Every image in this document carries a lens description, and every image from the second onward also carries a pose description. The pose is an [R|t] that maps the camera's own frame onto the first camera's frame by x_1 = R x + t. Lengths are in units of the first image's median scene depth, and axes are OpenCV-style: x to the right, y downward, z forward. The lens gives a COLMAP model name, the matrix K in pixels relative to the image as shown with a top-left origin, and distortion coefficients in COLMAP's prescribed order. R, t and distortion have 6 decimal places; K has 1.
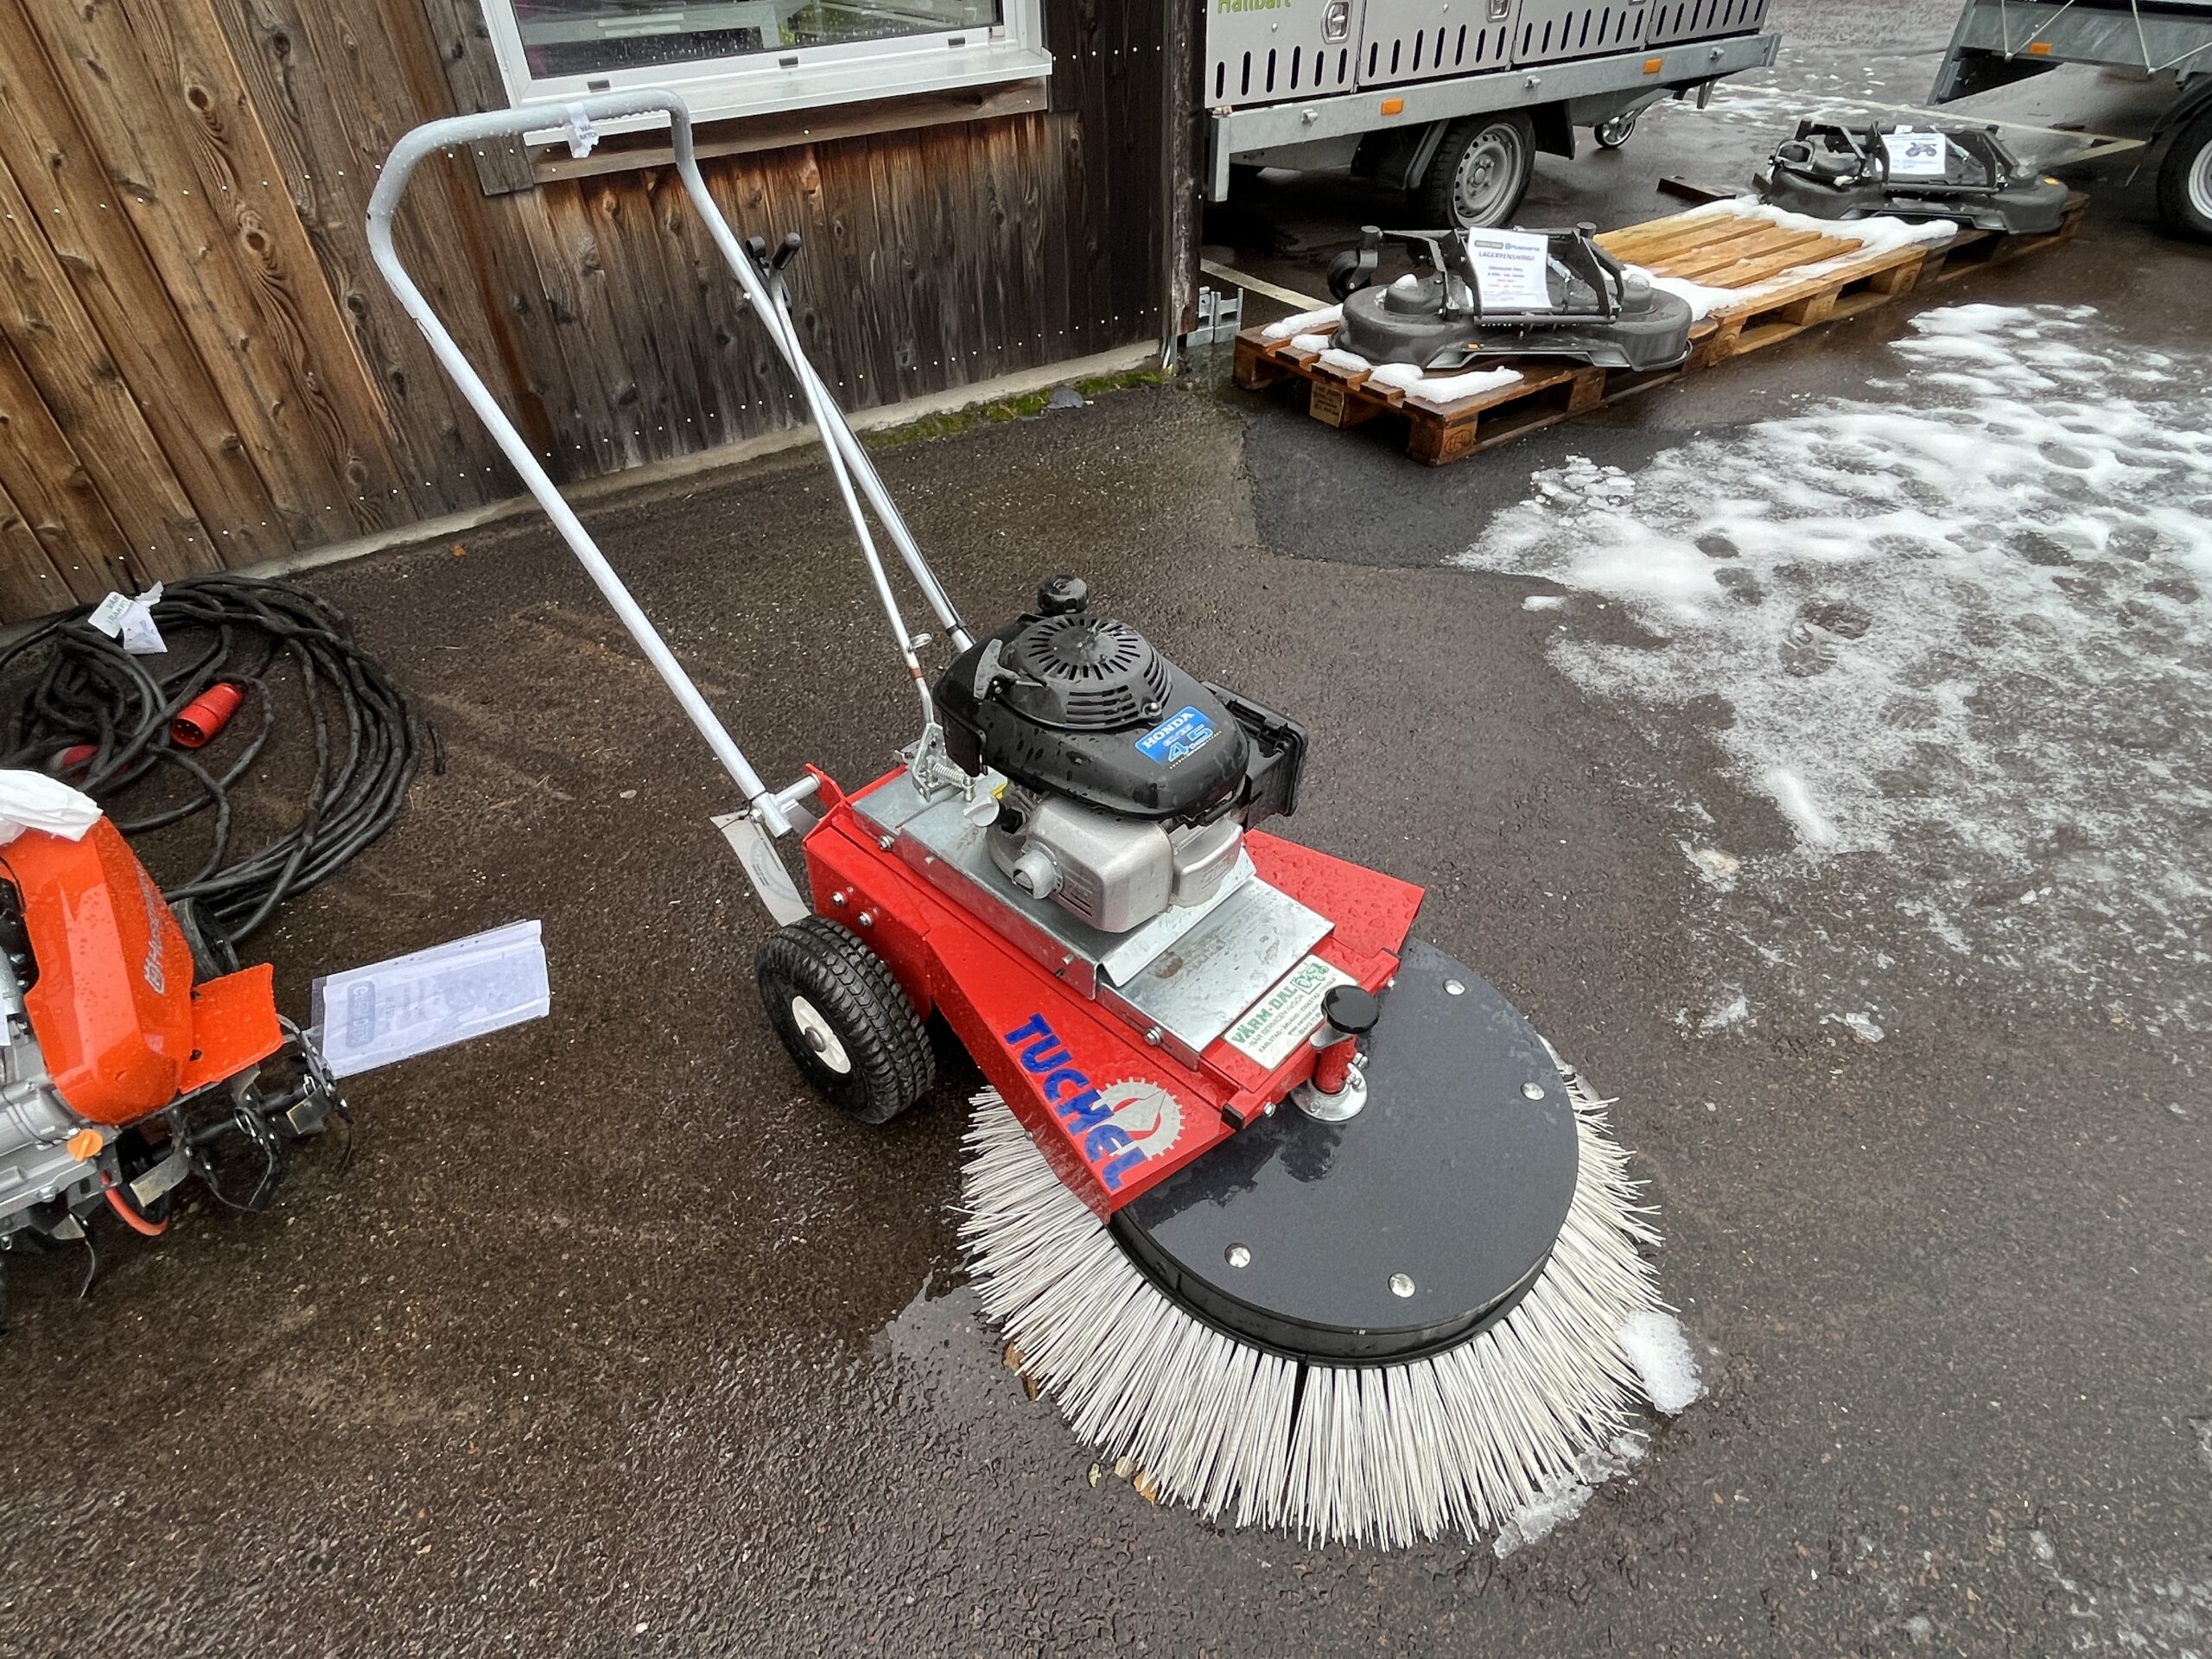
lens RADIAL K [[1175.6, 0, 1083.8], [0, 1175.6, 842.1], [0, 0, 1]] dist [-0.000938, -0.001438]
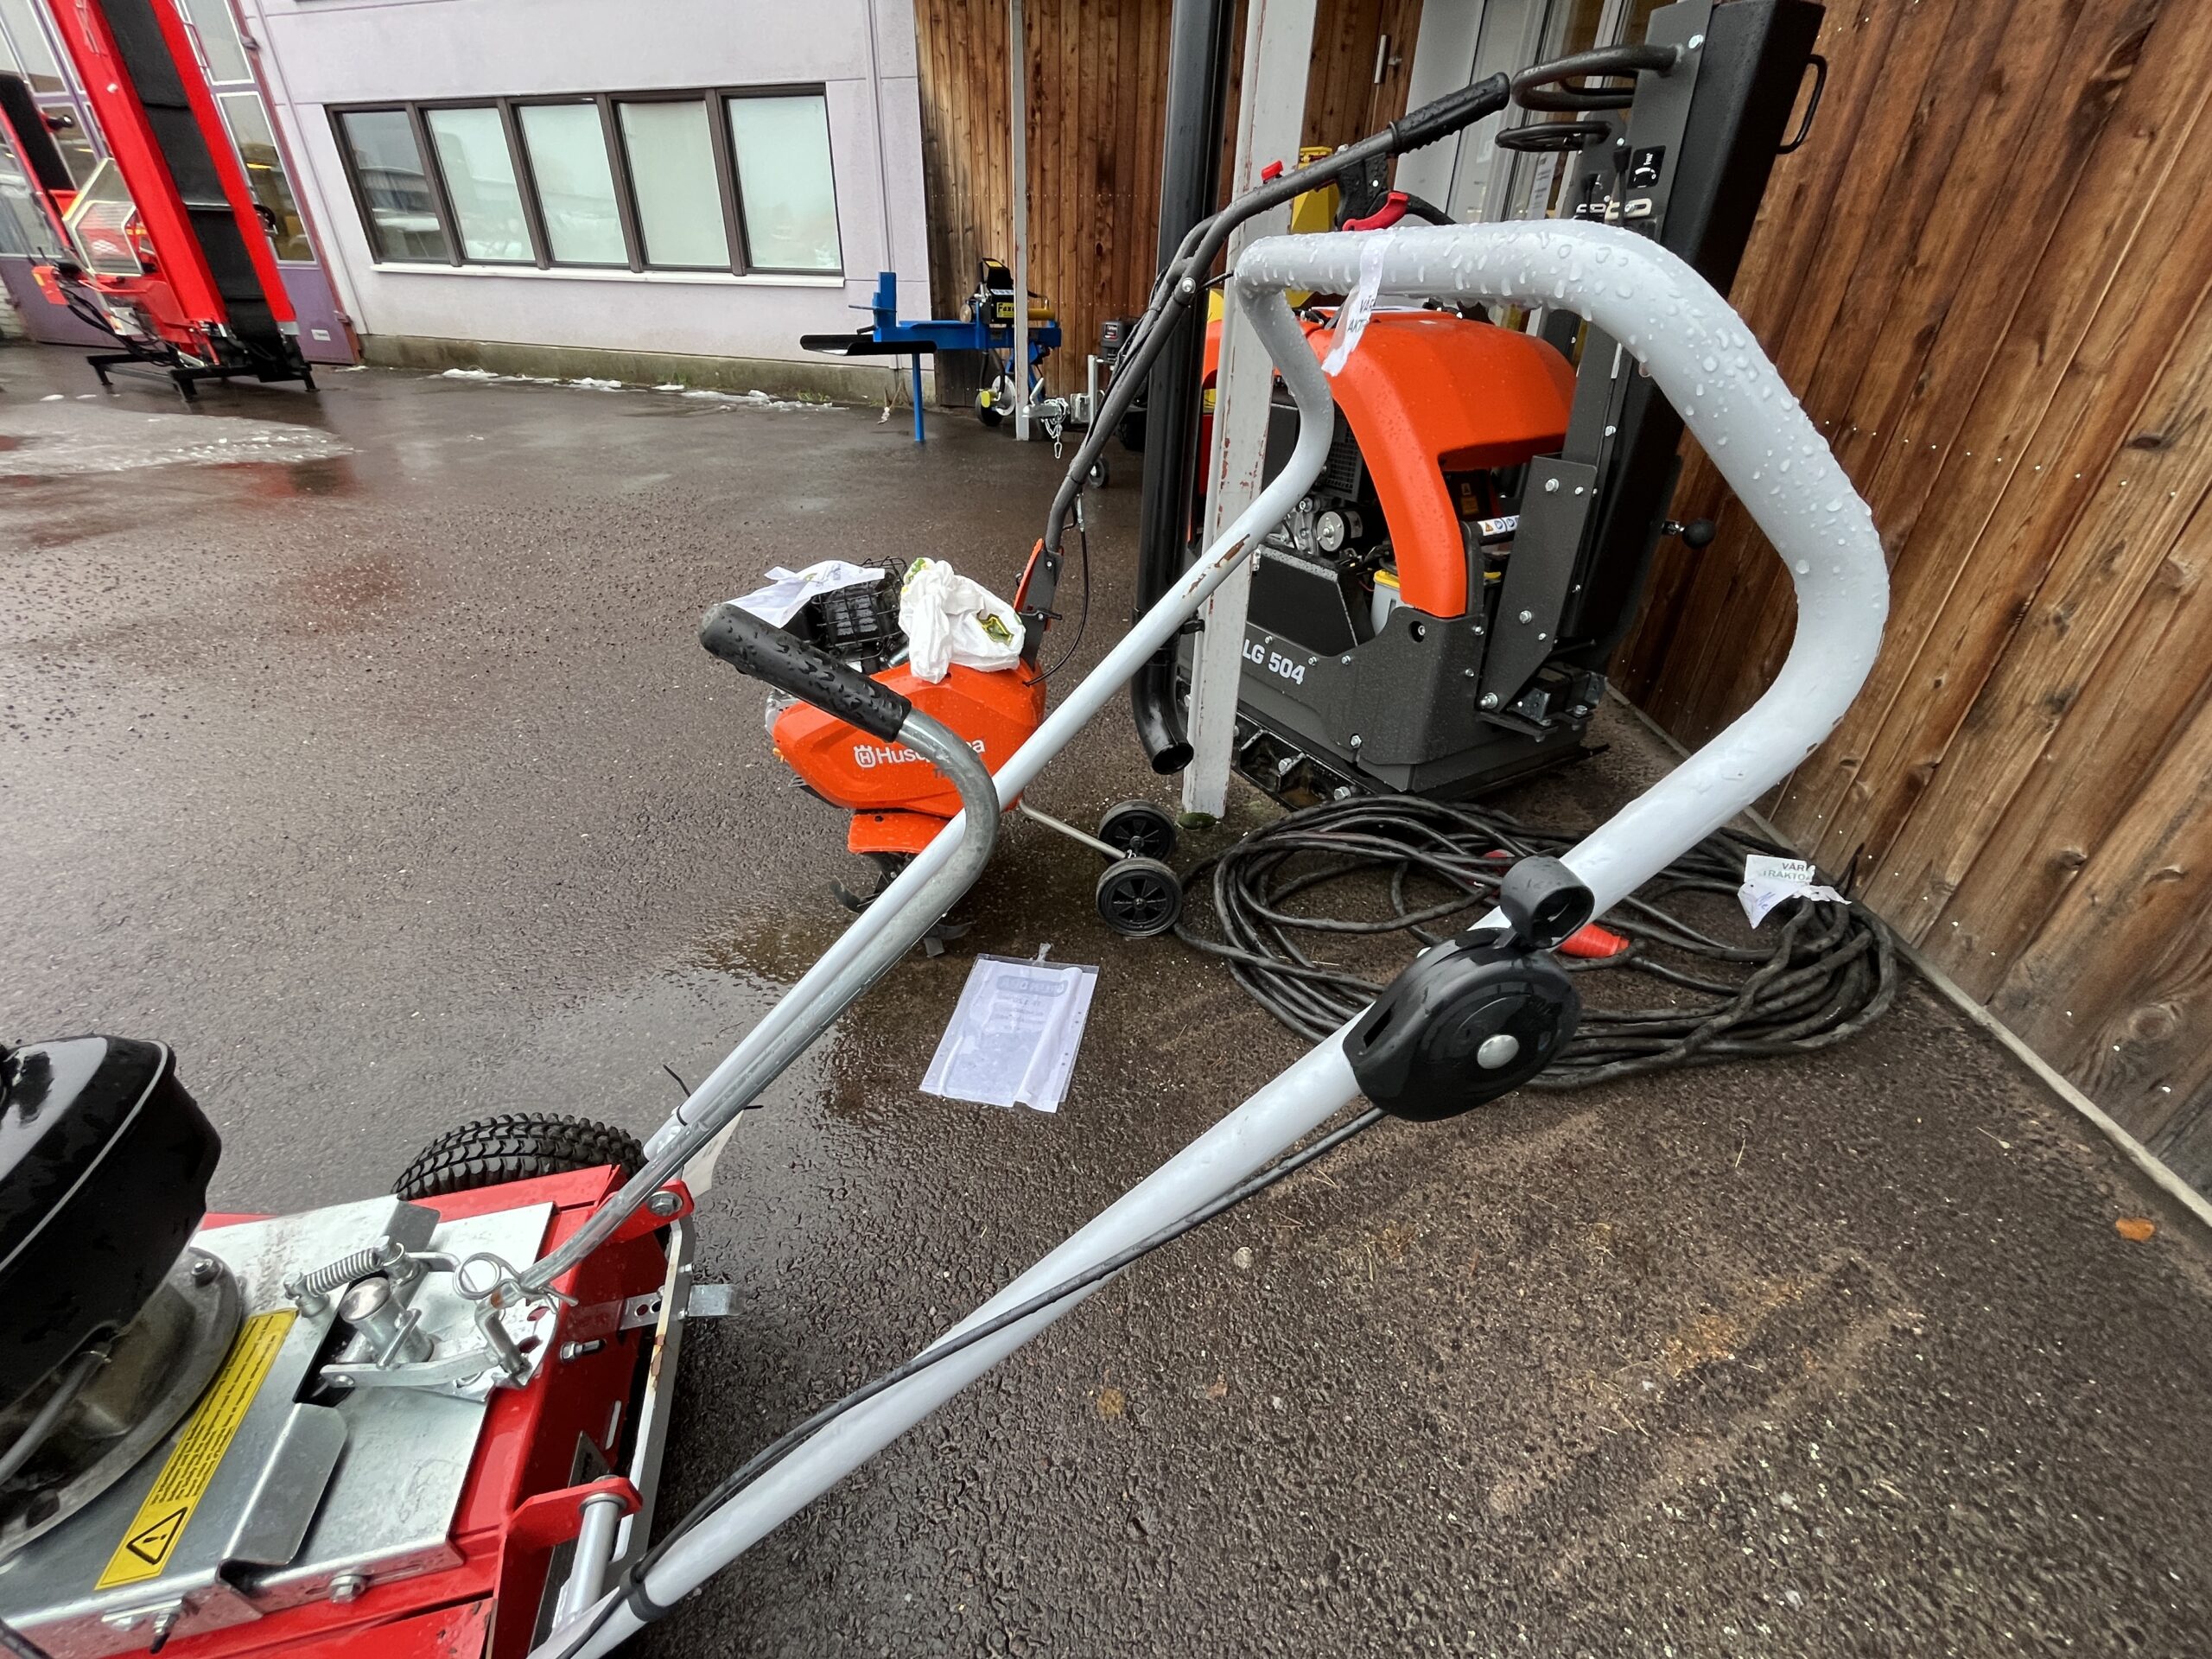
lens RADIAL K [[911.7, 0, 1096.3], [0, 911.7, 837.8], [0, 0, 1]] dist [-0.003042, 0.000299]
pose [[-0.571844, 0.445642, -0.688765, -0.071742], [-0.536346, 0.432199, 0.724939, -0.440887], [0.620747, 0.783969, -0.008132, 0.684243]]
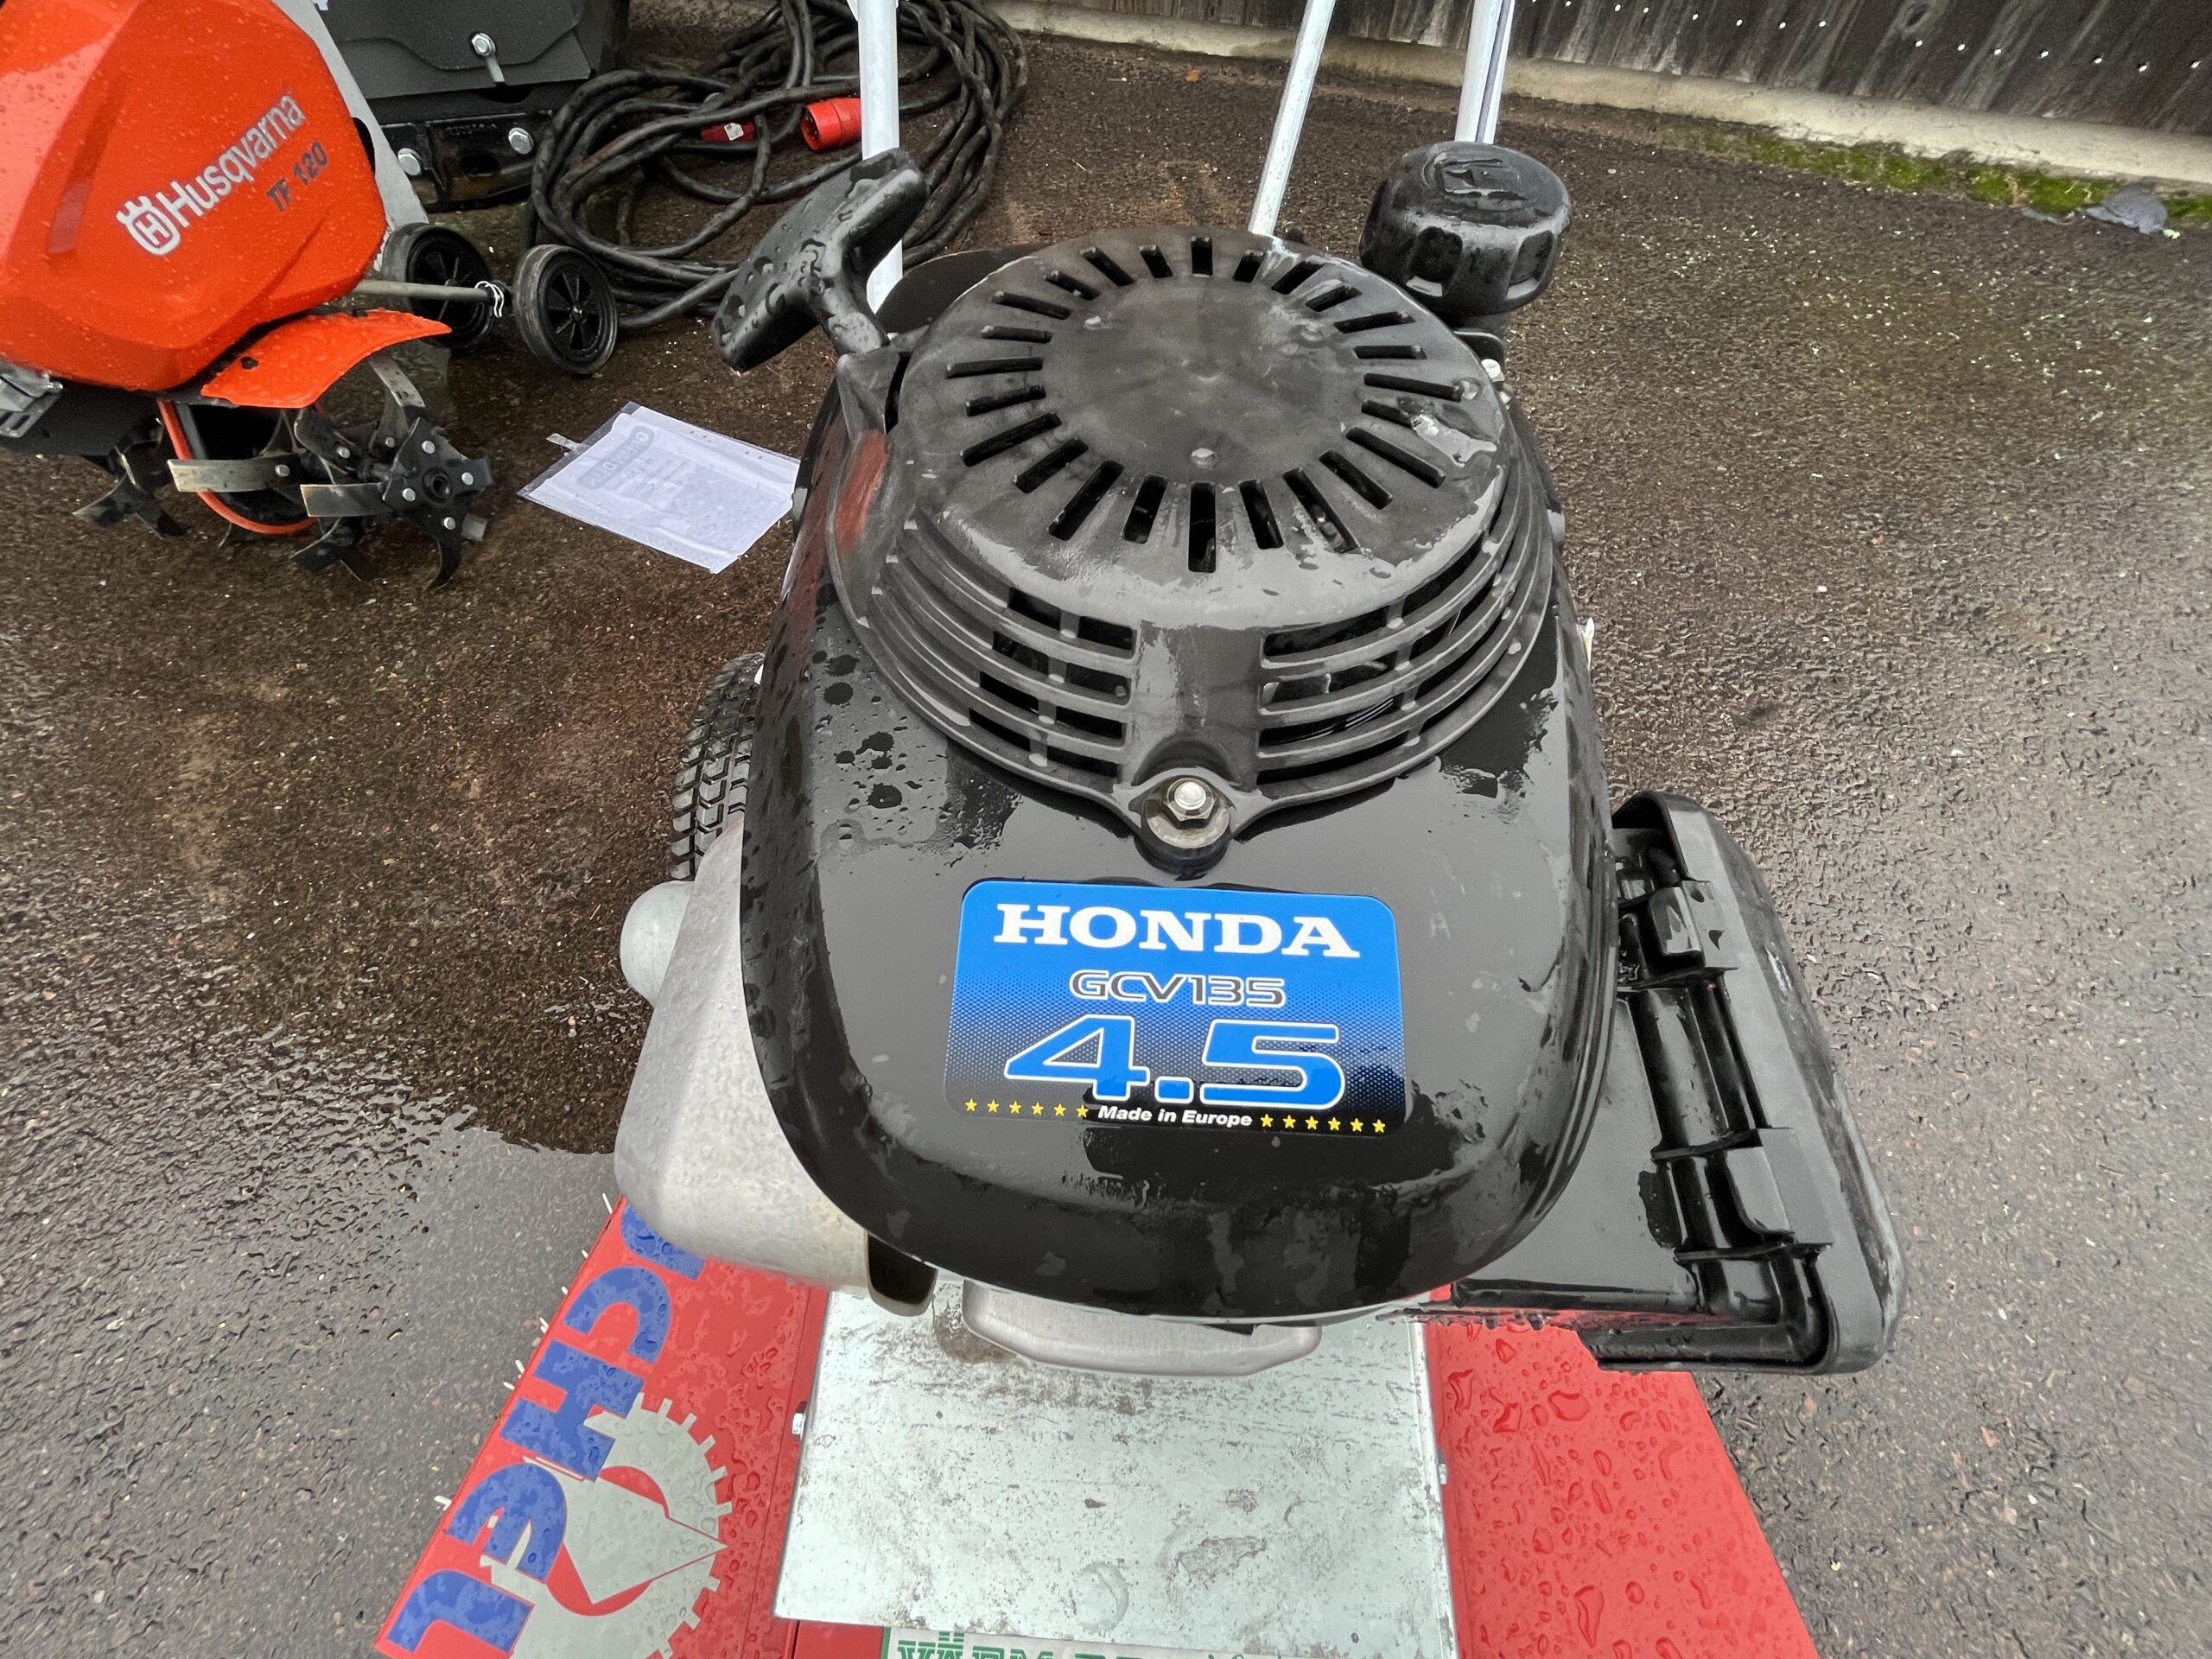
lens RADIAL K [[911.7, 0, 1090.2], [0, 911.7, 832.4], [0, 0, 1]] dist [-0.003042, 0.000299]
pose [[0.634699, 0.664256, -0.394869, 0.059594], [-0.521178, 0.745237, 0.415928, -0.087522], [0.570554, -0.058192, 0.819196, 0.453467]]
